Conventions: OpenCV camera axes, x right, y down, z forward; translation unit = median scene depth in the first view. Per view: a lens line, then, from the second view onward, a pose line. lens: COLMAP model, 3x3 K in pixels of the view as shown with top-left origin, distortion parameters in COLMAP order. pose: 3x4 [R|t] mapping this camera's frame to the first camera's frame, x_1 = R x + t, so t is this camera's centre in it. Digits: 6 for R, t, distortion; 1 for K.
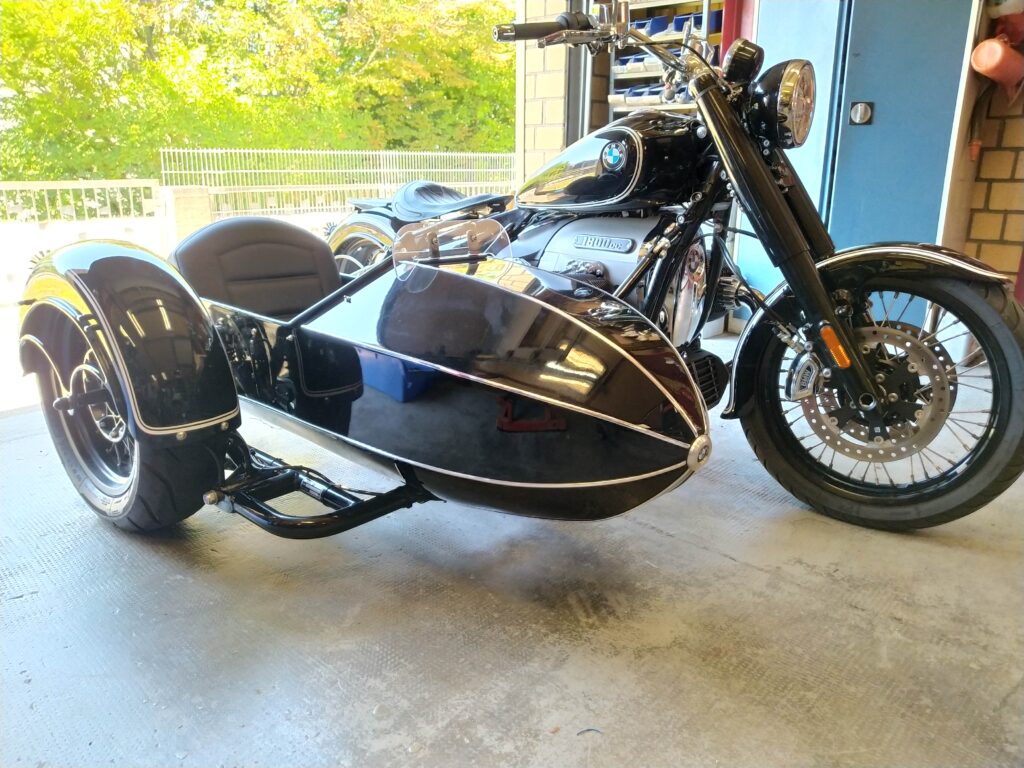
lens RADIAL K [[762.4, 0, 514.4], [0, 762.4, 377.6], [0, 0, 1]] dist [0.101145, -0.172862]
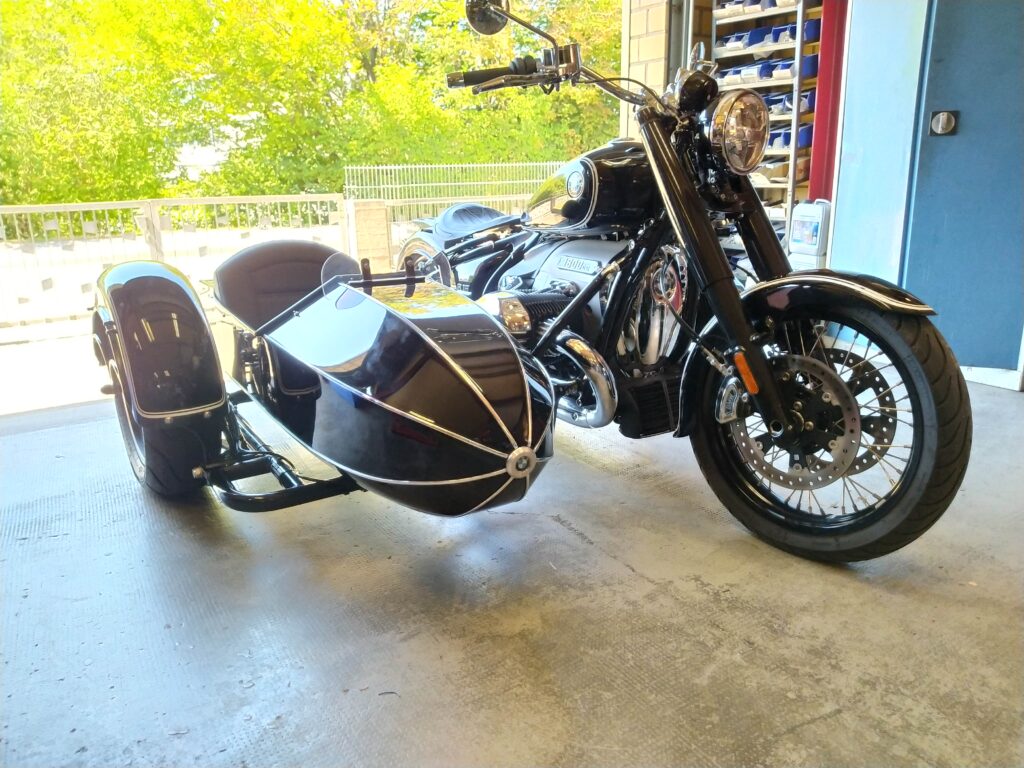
lens RADIAL K [[762.4, 0, 514.4], [0, 762.4, 377.6], [0, 0, 1]] dist [0.101145, -0.172862]
pose [[0.967031, 0.047371, -0.250213, 0.358623], [-0.048749, 0.998811, 0.000690, -0.018362], [0.249948, 0.011531, 0.968191, -0.057265]]
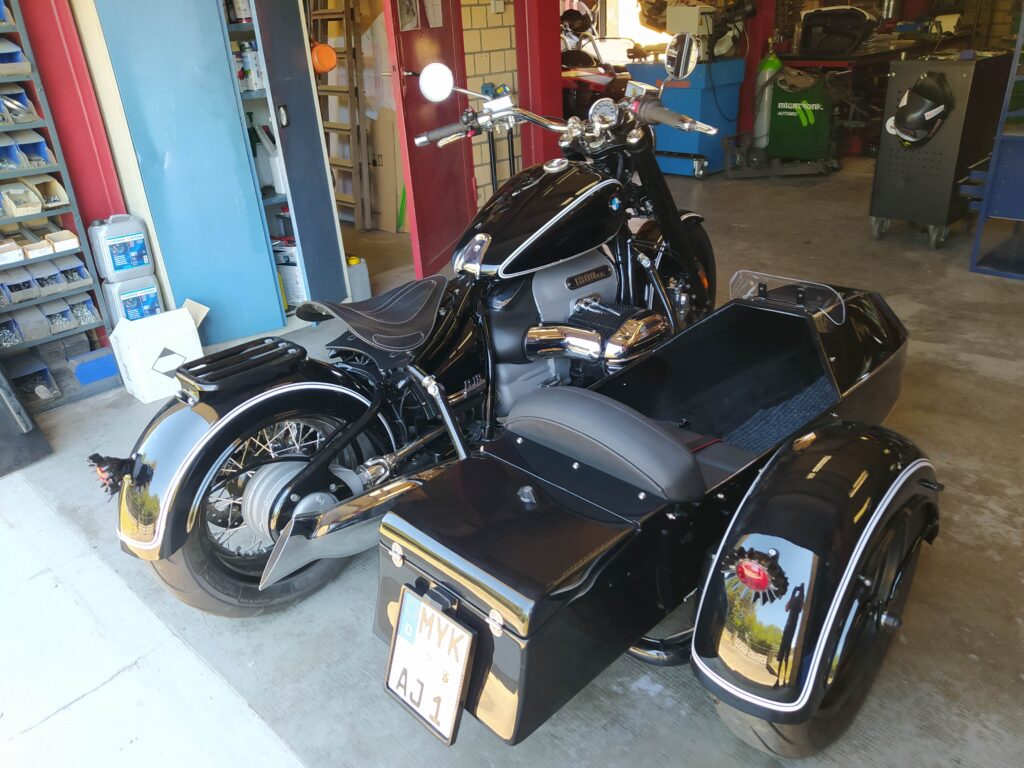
lens RADIAL K [[762.4, 0, 514.4], [0, 762.4, 377.6], [0, 0, 1]] dist [0.101145, -0.172862]
pose [[0.048487, -0.435972, 0.898653, -1.184762], [0.330160, 0.856133, 0.397530, -0.641381], [-0.942679, 0.277424, 0.185452, 1.097756]]
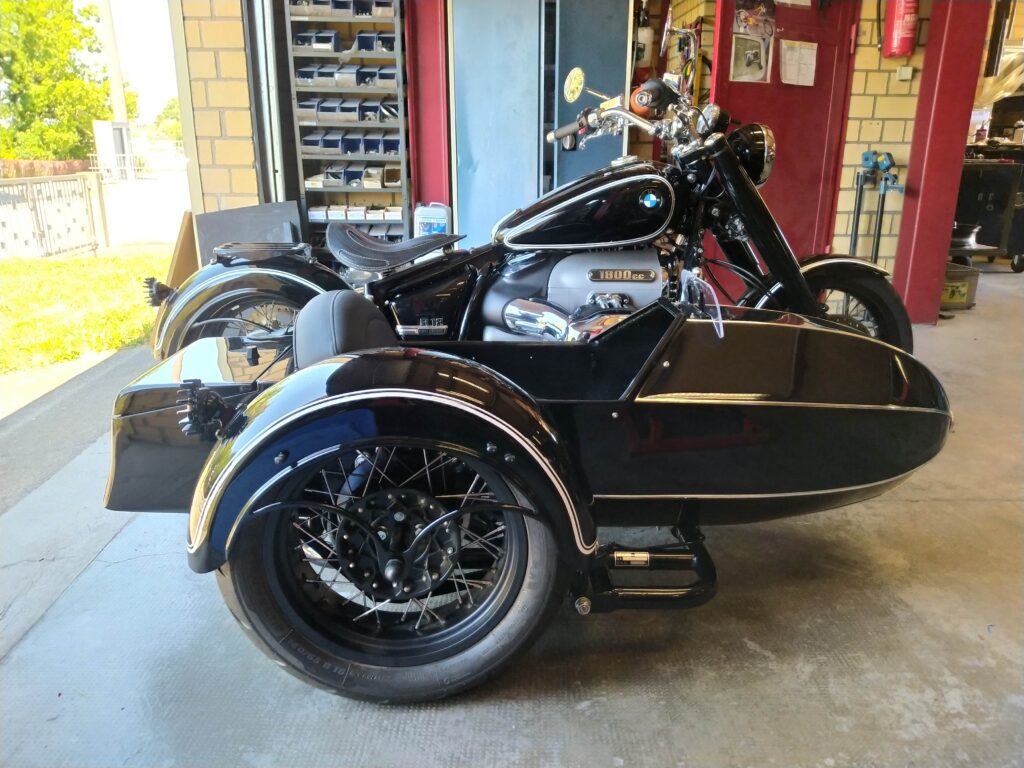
lens RADIAL K [[762.4, 0, 514.4], [0, 762.4, 377.6], [0, 0, 1]] dist [0.101145, -0.172862]
pose [[0.721241, -0.198366, 0.663673, -0.909301], [0.187658, 0.978244, 0.088453, -0.184922], [-0.666780, 0.060747, 0.742775, 0.329544]]
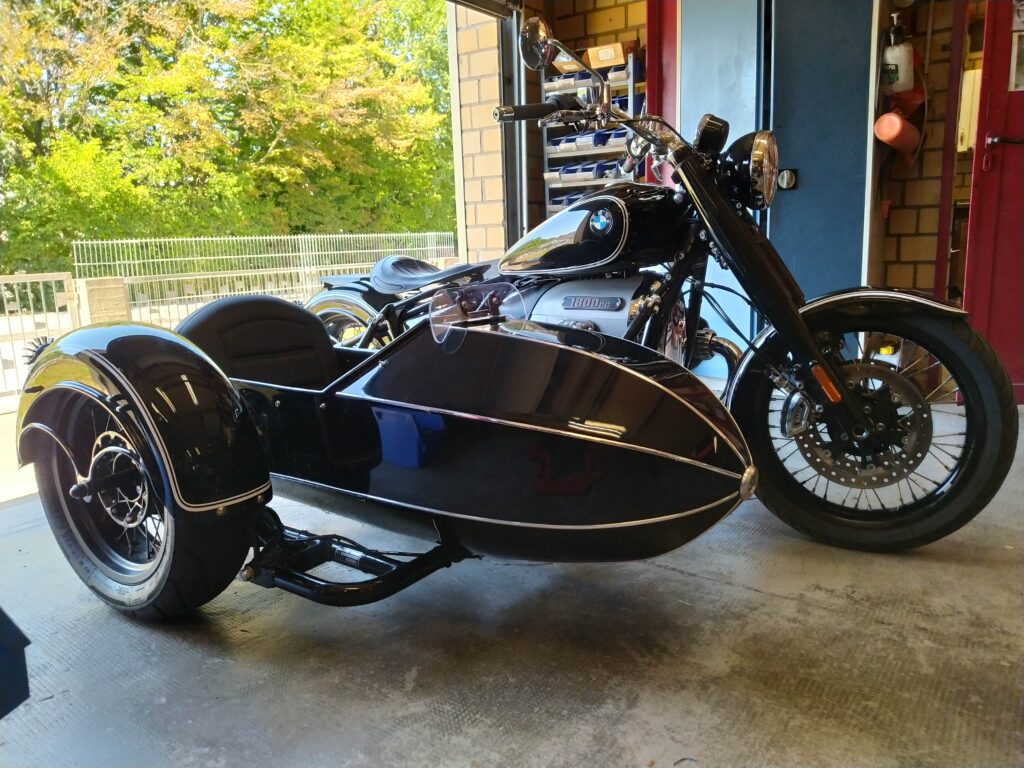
lens RADIAL K [[762.4, 0, 514.4], [0, 762.4, 377.6], [0, 0, 1]] dist [0.101145, -0.172862]
pose [[0.991379, -0.059460, 0.116759, -0.141924], [0.070513, 0.993172, -0.092936, 0.020918], [-0.110436, 0.100368, 0.988802, -0.027866]]
